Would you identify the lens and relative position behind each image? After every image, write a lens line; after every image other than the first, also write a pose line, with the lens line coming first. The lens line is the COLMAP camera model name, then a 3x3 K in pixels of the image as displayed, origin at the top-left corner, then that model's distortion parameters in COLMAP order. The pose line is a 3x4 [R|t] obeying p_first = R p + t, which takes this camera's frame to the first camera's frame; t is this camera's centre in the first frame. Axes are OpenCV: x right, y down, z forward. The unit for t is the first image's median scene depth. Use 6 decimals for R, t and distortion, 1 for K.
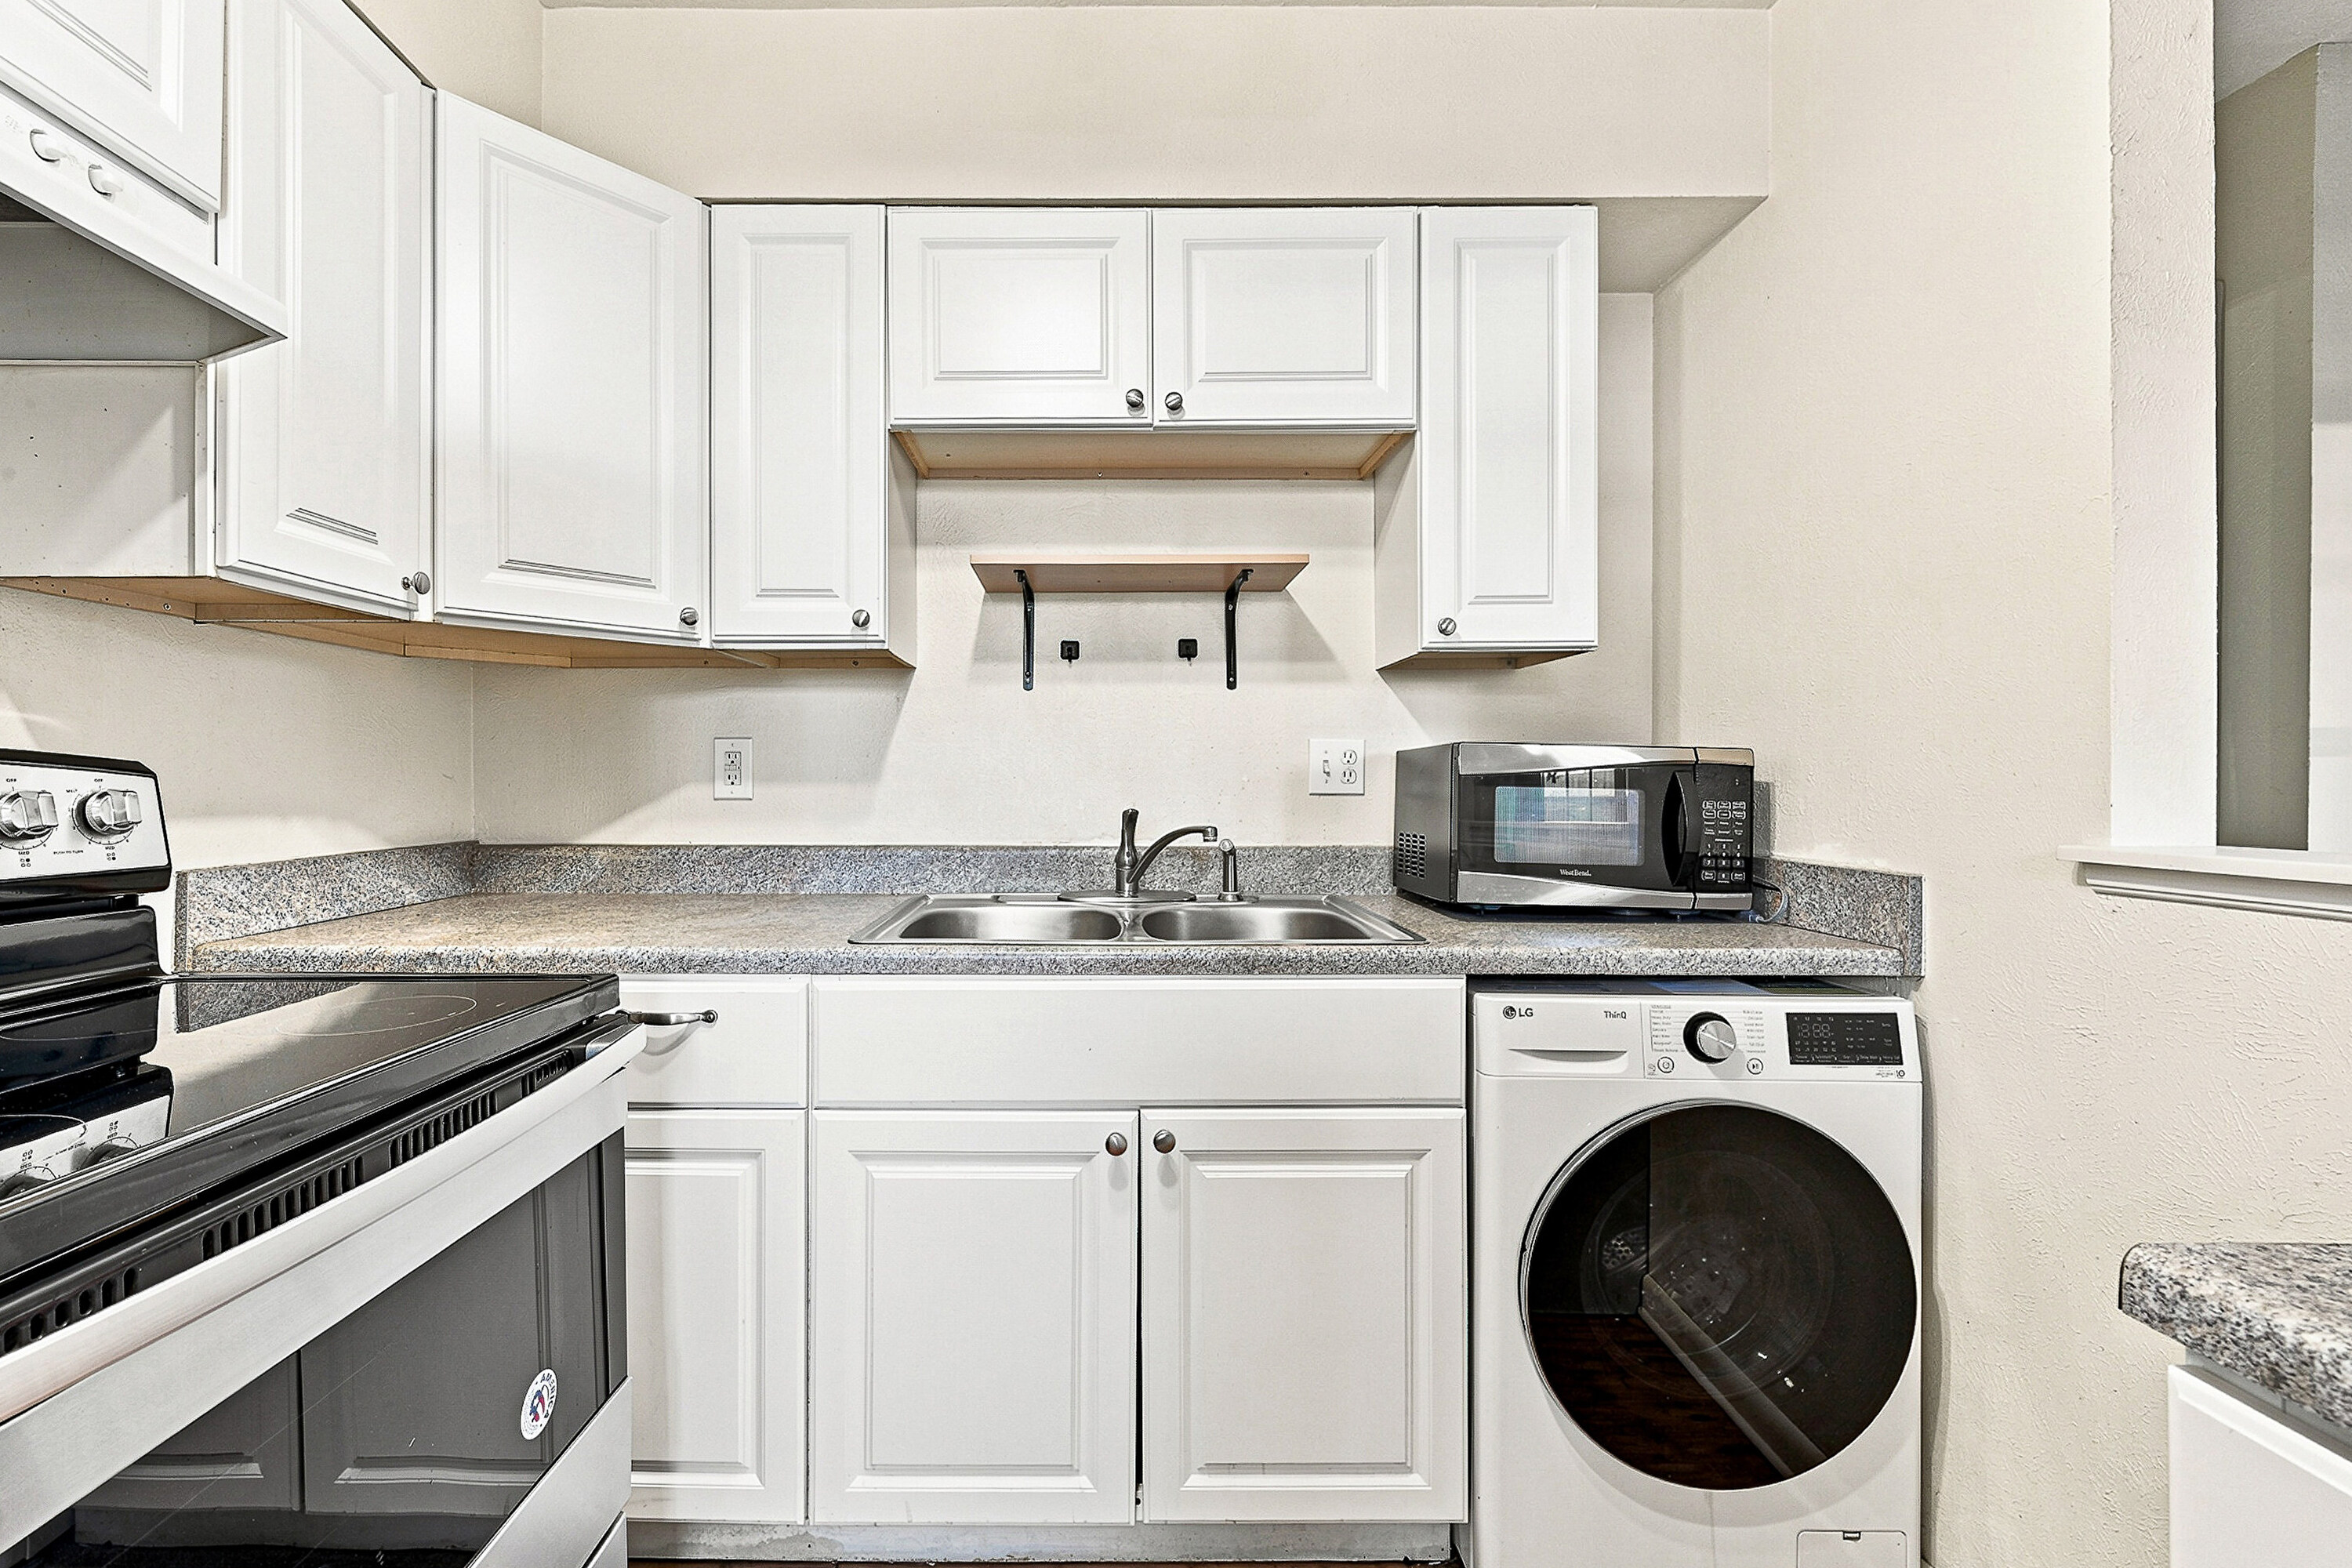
lens RADIAL K [[956.8, 0, 1102.7], [0, 956.8, 777.3], [0, 0, 1]] dist [-0.000448, 0.000489]
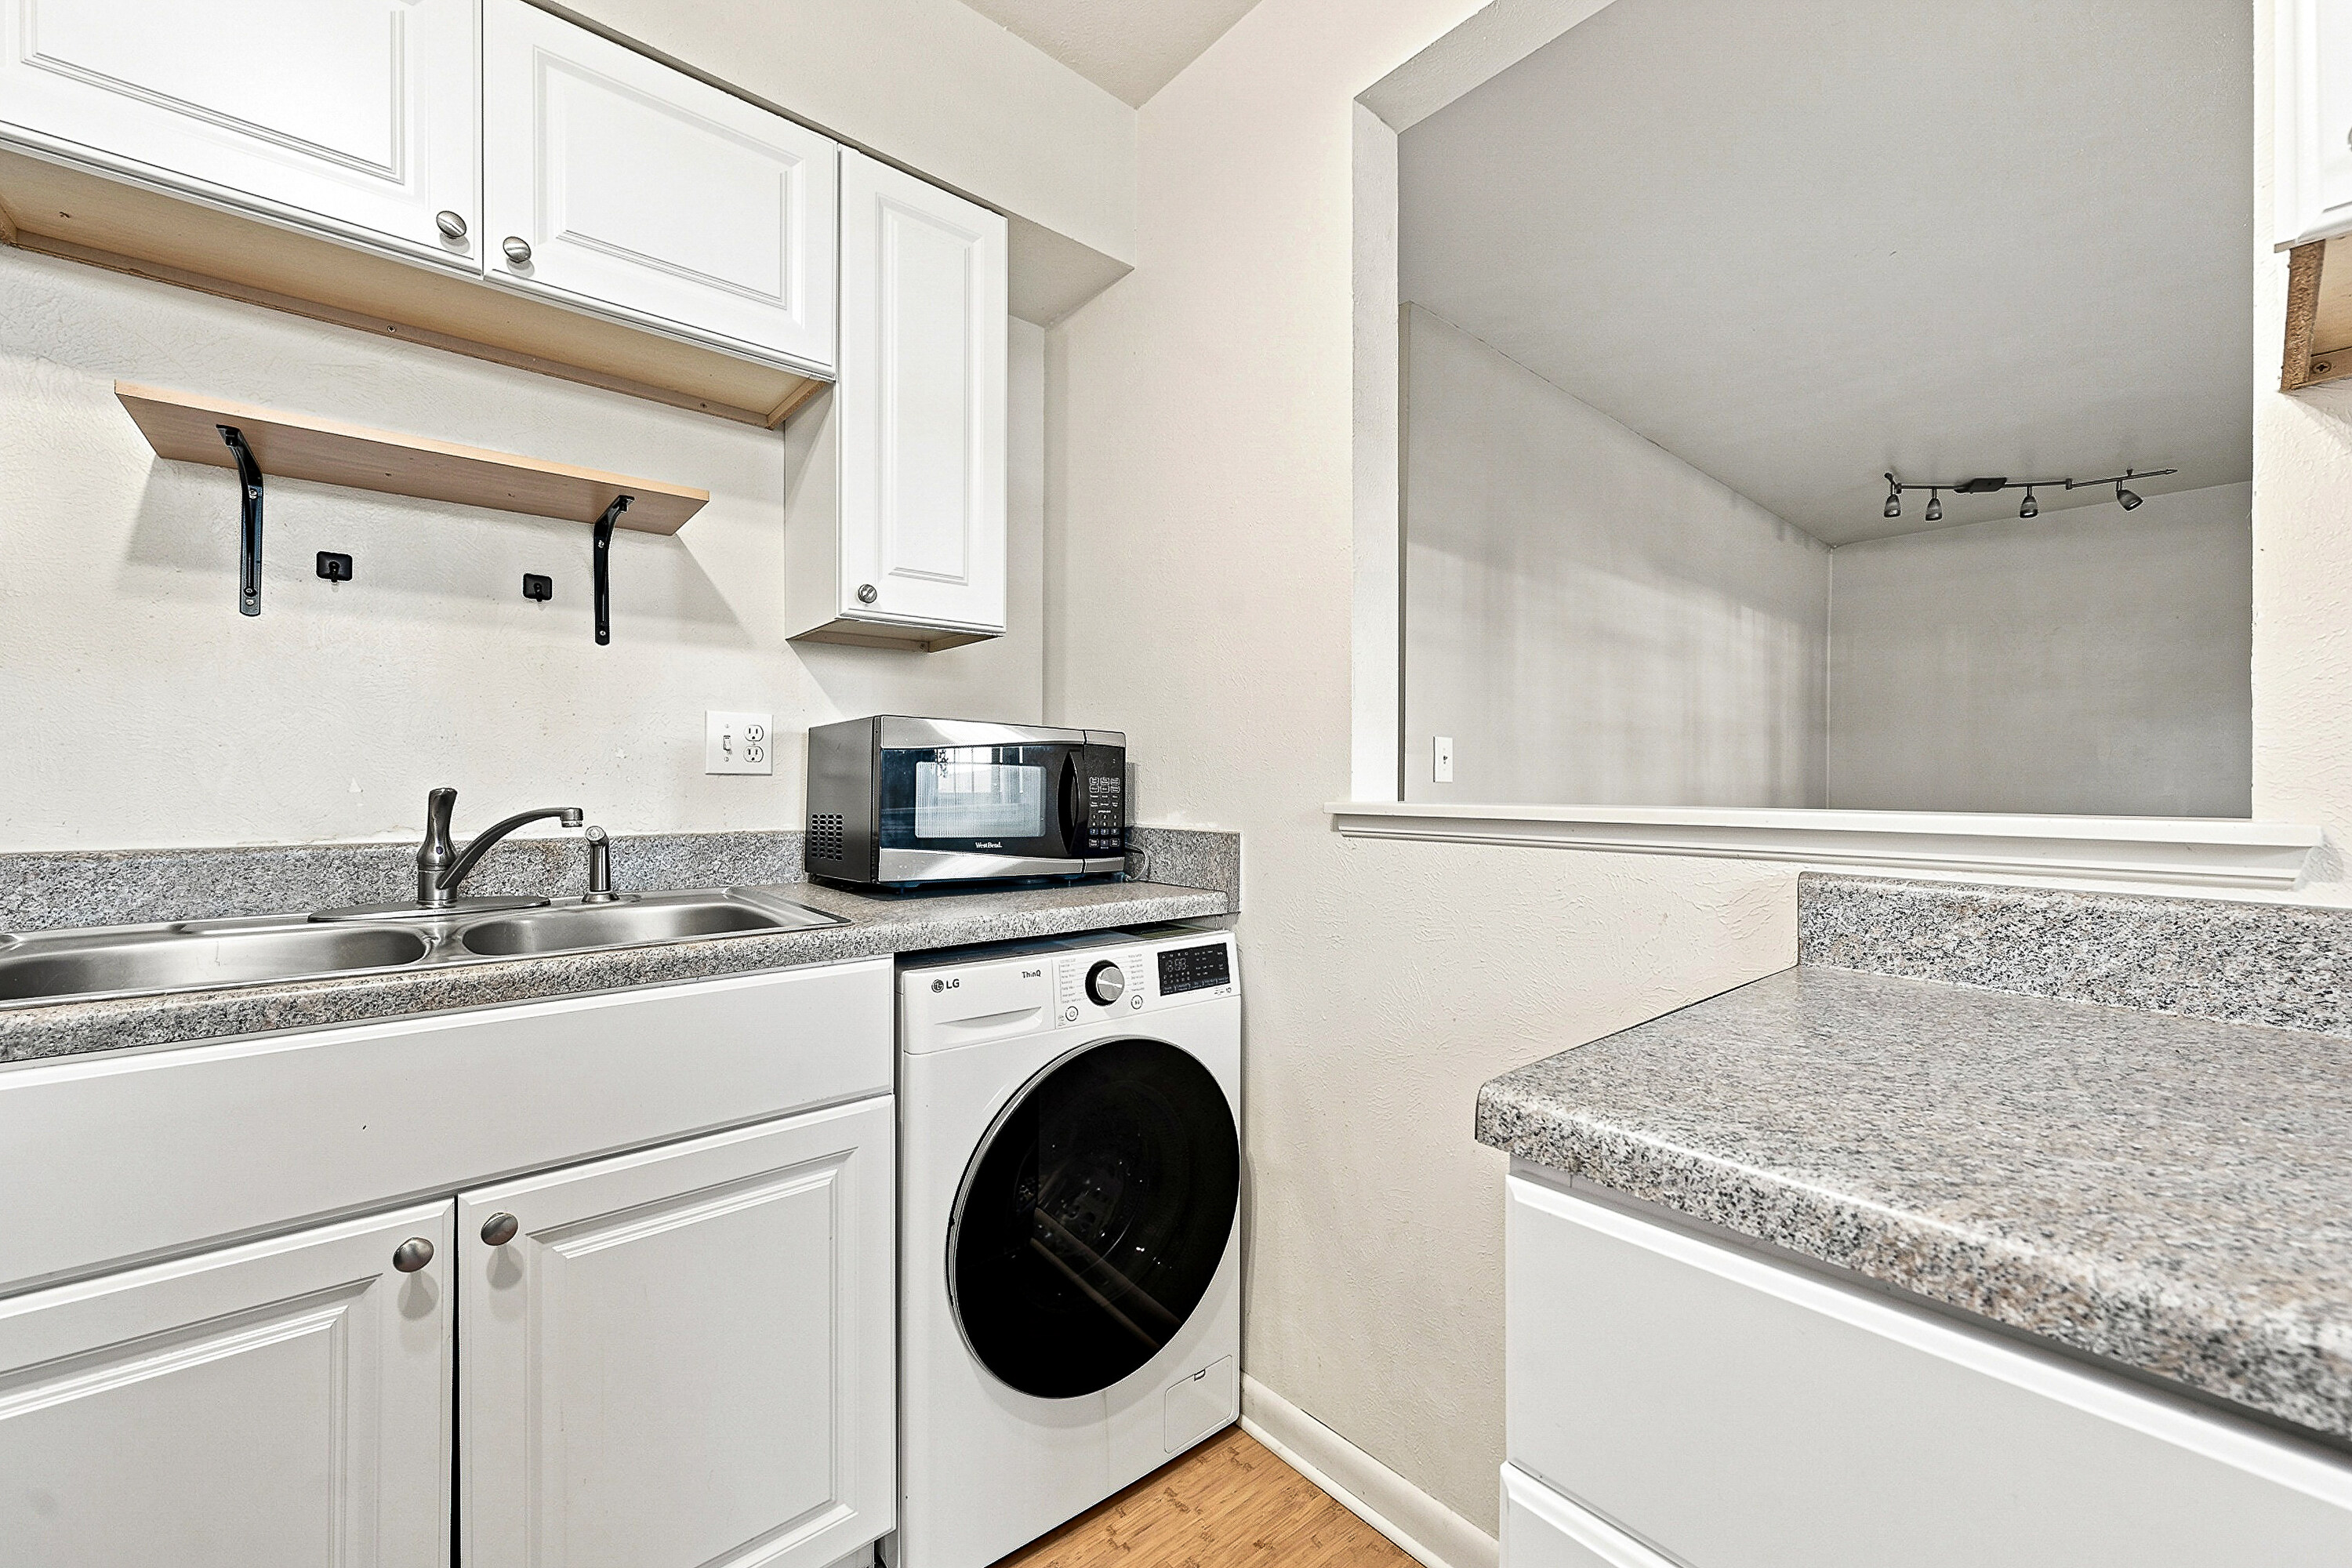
lens RADIAL K [[913.3, 0, 1174.9], [0, 913.3, 782.0], [0, 0, 1]] dist [-0.000261, -0.000022]
pose [[0.764074, 0.002078, 0.645126, 0.006482], [-0.002125, 0.999997, -0.000704, 0.030603], [-0.645126, -0.000832, 0.764076, 0.107302]]
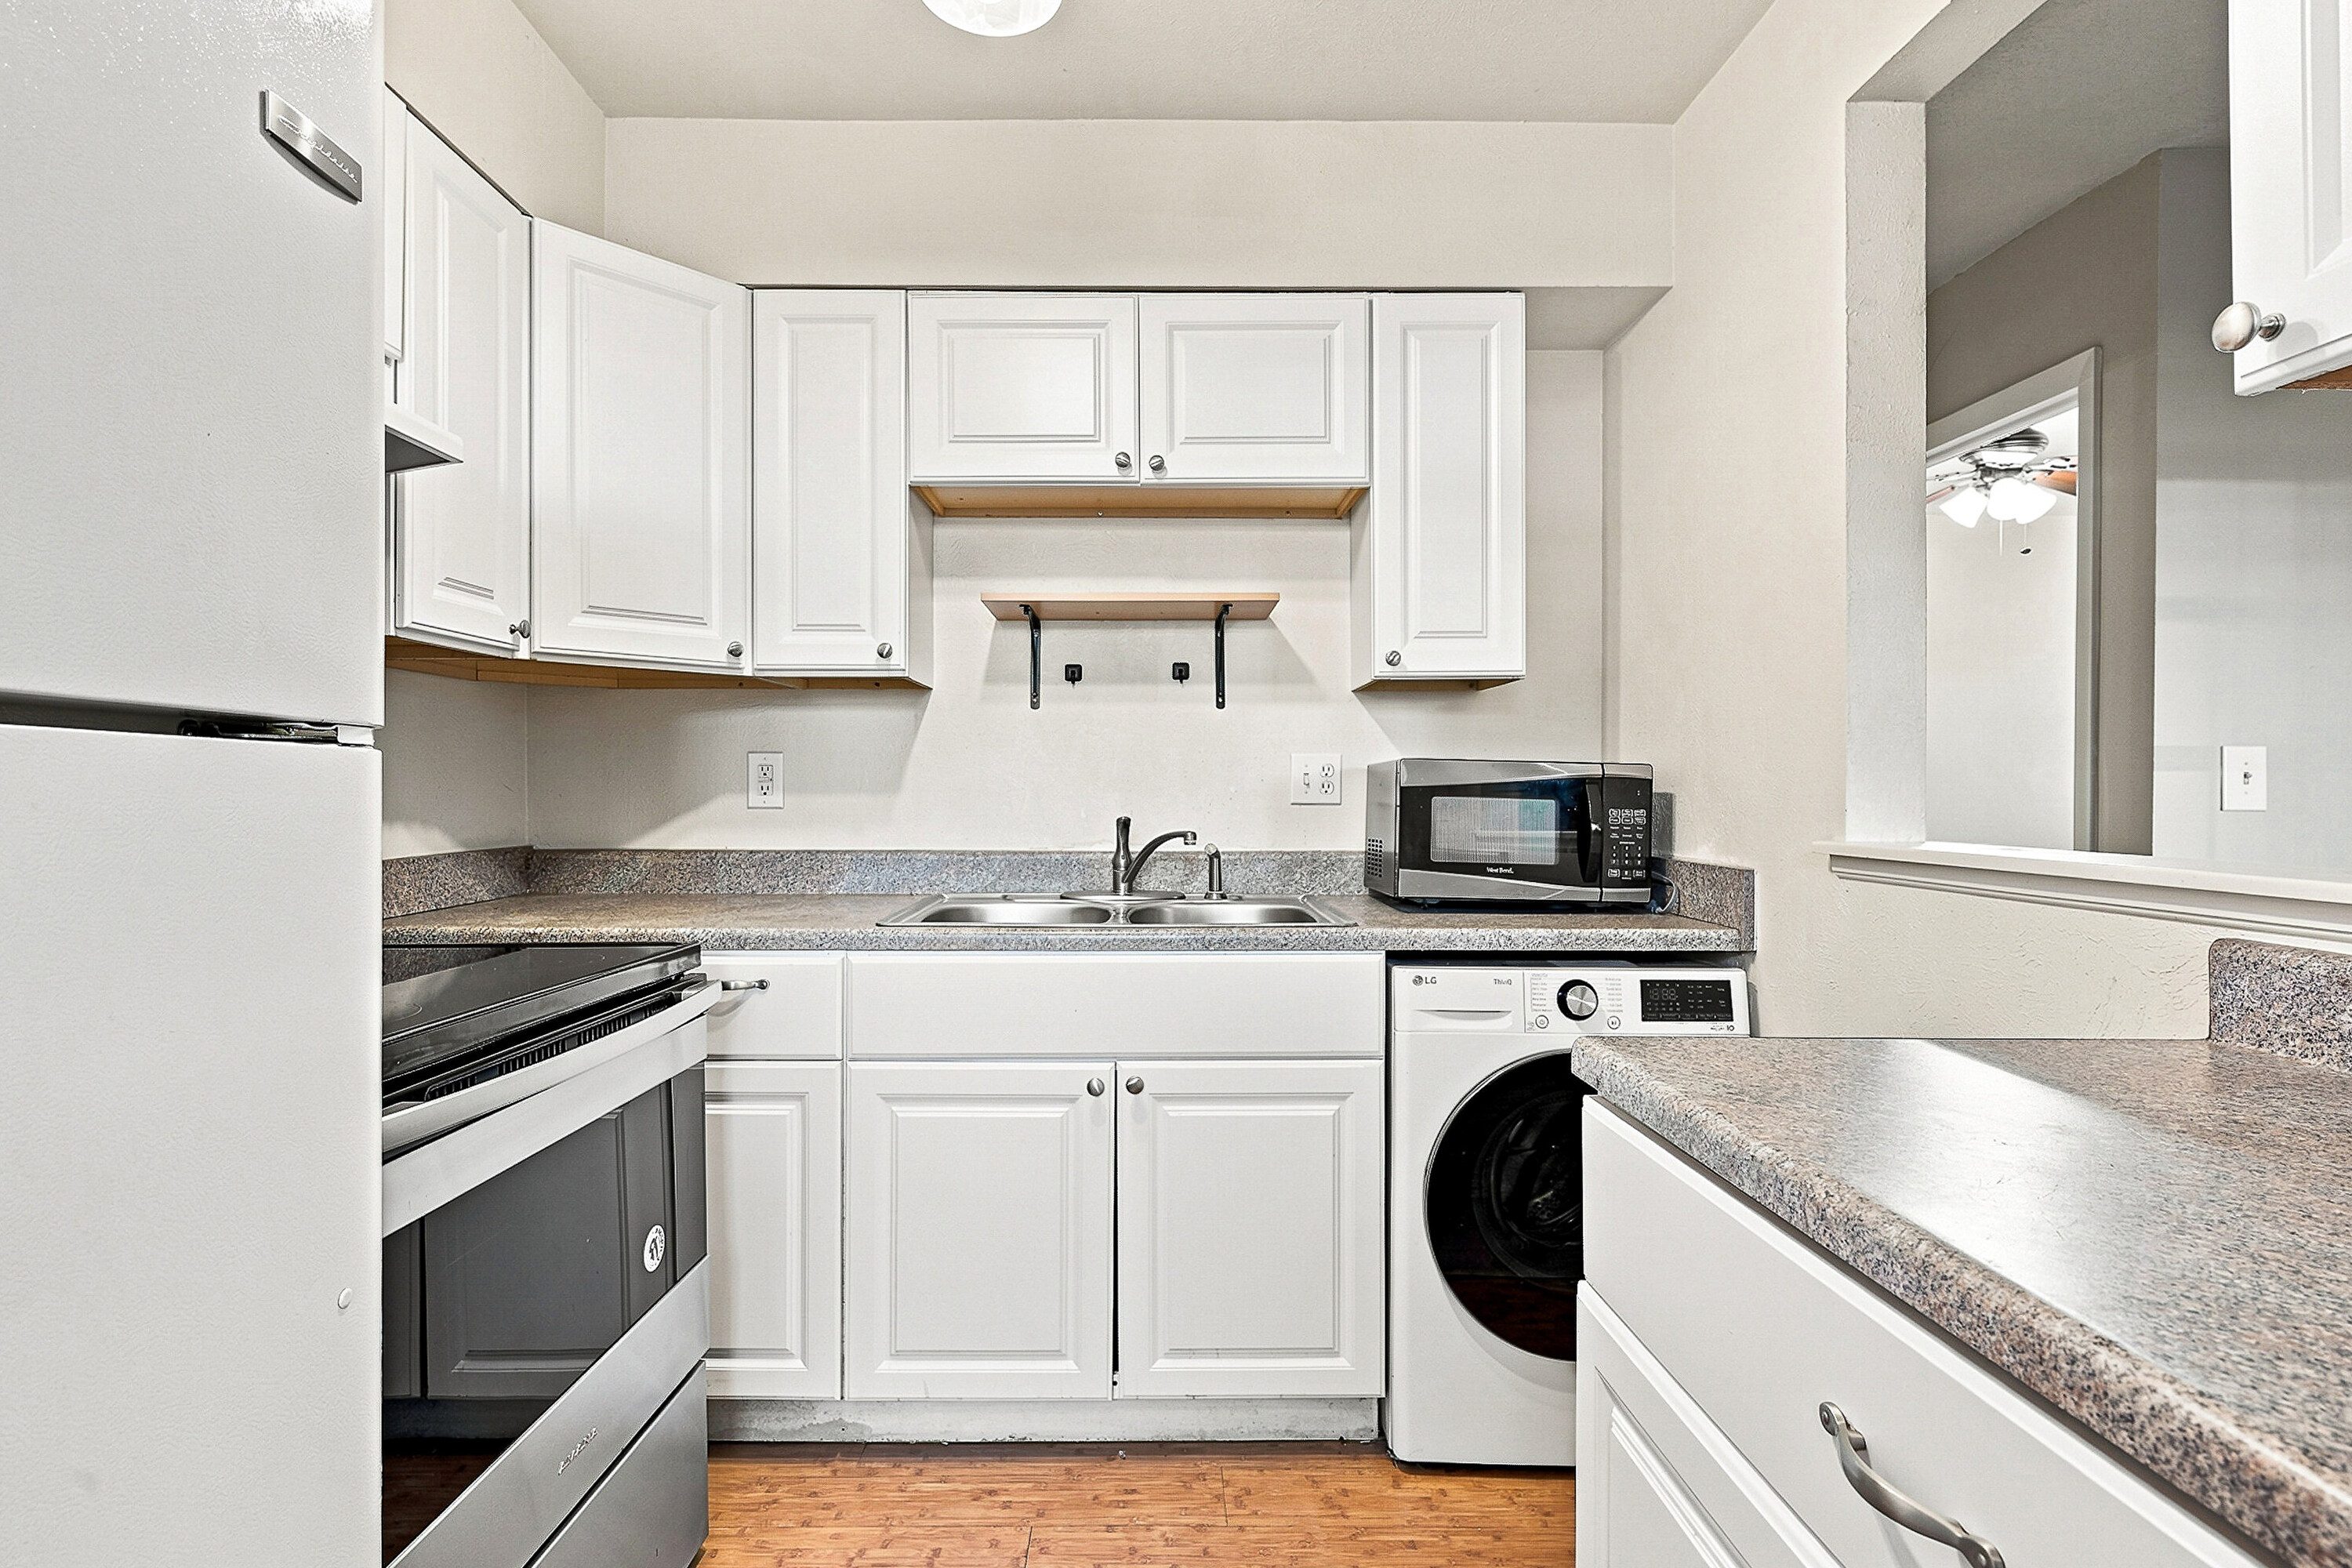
lens RADIAL K [[1118.5, 0, 1172.2], [0, 1118.5, 790.2], [0, 0, 1]] dist [0.001036, 0.000832]
pose [[0.999870, 0.000376, 0.016119, 0.072069], [-0.000406, 0.999998, 0.001853, -0.000635], [-0.016118, -0.001859, 0.999868, -0.354509]]
